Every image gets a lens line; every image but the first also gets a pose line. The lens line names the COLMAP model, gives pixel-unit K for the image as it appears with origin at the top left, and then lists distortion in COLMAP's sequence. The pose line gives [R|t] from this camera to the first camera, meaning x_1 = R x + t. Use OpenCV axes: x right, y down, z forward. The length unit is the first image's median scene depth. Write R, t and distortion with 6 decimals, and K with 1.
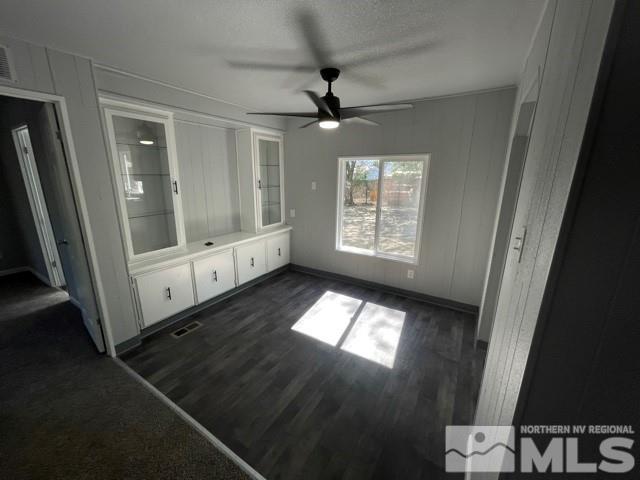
lens RADIAL K [[261.6, 0, 324.1], [0, 261.6, 240.7], [0, 0, 1]] dist [0.000166, -0.000008]
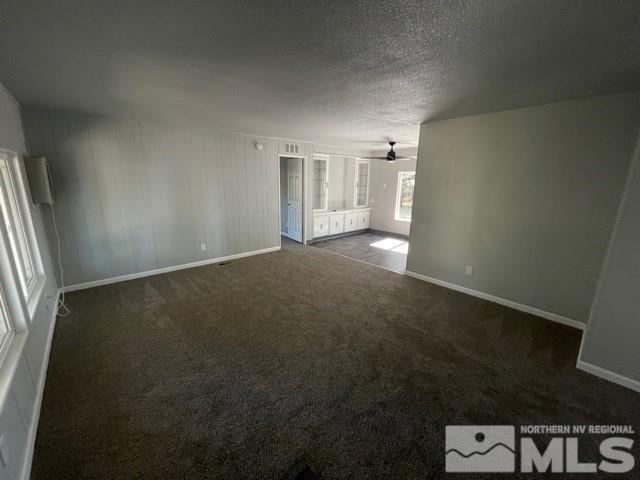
lens RADIAL K [[261.6, 0, 323.2], [0, 261.6, 238.5], [0, 0, 1]] dist [0.000166, -0.000008]
pose [[0.959503, 0.069247, -0.273053, 0.083556], [-0.076420, 0.996952, -0.015708, 0.254251], [0.271133, 0.035939, 0.961871, -1.020920]]
